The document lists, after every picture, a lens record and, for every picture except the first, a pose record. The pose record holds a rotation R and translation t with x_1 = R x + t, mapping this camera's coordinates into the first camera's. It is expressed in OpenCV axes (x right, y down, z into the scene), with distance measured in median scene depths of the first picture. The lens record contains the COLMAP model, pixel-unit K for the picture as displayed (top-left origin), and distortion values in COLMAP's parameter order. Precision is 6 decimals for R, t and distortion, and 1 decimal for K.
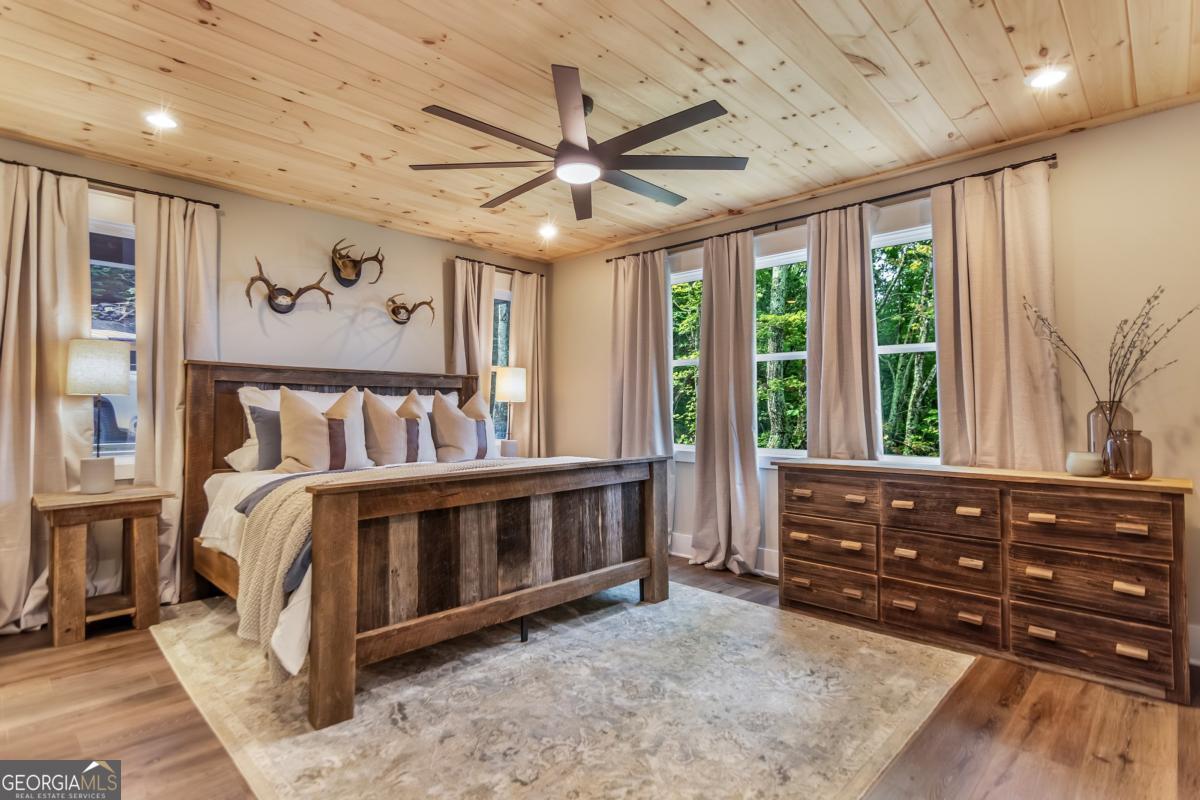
lens RADIAL K [[599.3, 0, 600.0], [0, 599.3, 400.0], [0, 0, 1]] dist [-0.002498, -0.000380]
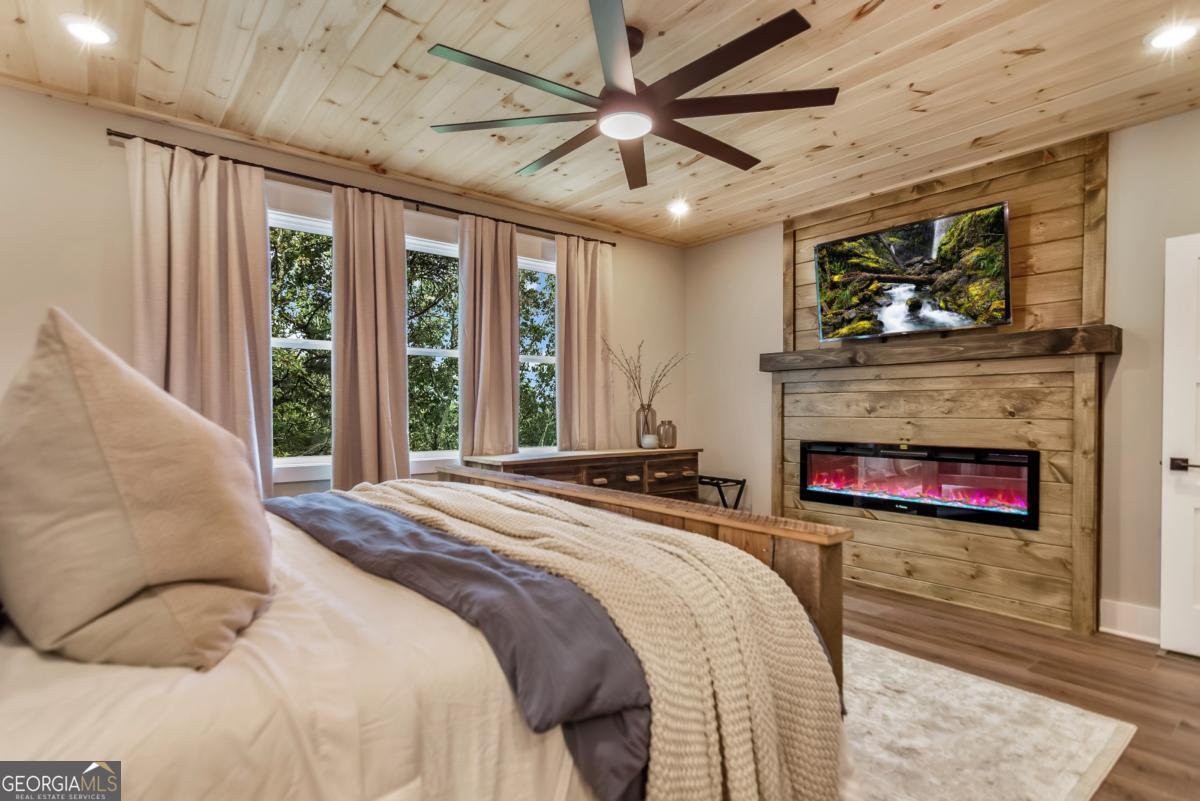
lens RADIAL K [[607.2, 0, 598.1], [0, 607.2, 422.5], [0, 0, 1]] dist [0.001359, 0.000176]
pose [[0.127978, -0.021271, 0.991549, -0.711778], [-0.015293, 0.999609, 0.023418, 0.012553], [-0.991659, -0.018161, 0.127602, 0.737186]]
